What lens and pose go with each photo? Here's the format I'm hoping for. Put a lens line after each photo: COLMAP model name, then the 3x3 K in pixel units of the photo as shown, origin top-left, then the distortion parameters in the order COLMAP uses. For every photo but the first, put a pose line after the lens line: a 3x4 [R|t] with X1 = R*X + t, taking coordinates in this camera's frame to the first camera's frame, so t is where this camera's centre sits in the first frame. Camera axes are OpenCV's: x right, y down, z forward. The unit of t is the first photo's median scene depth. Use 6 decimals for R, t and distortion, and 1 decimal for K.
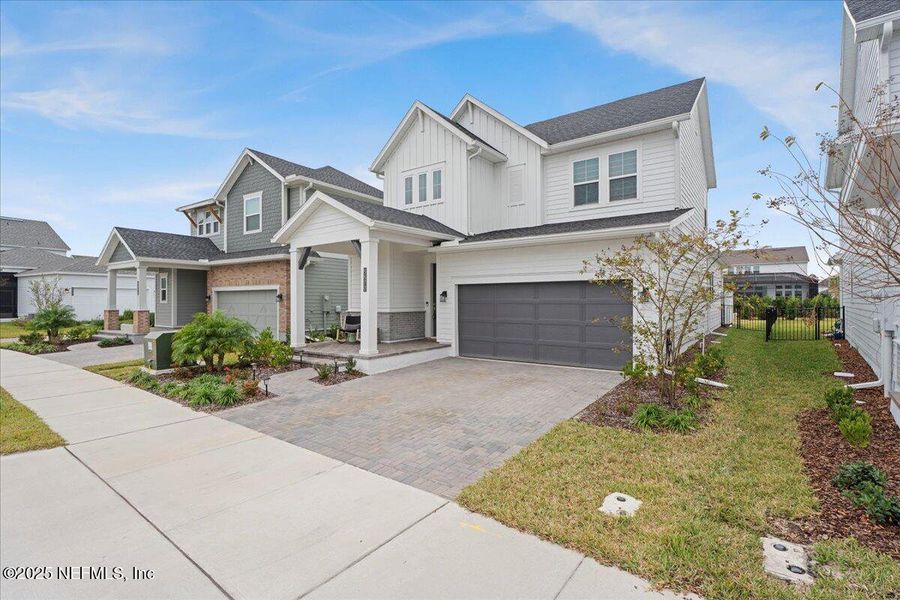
lens RADIAL K [[398.5, 0, 449.7], [0, 398.5, 304.3], [0, 0, 1]] dist [-0.002036, -0.000104]
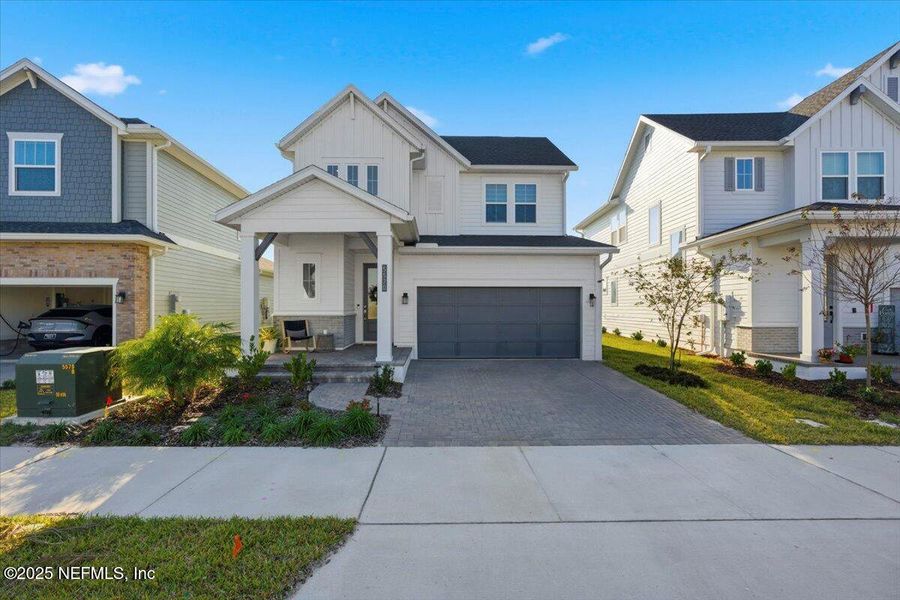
lens RADIAL K [[400.9, 0, 421.3], [0, 400.9, 310.4], [0, 0, 1]] dist [-0.012182, 0.000723]
pose [[0.804163, -0.002733, 0.594402, -0.550703], [0.002929, 0.999996, 0.000637, 0.008352], [-0.594402, 0.001229, 0.804167, 0.187130]]
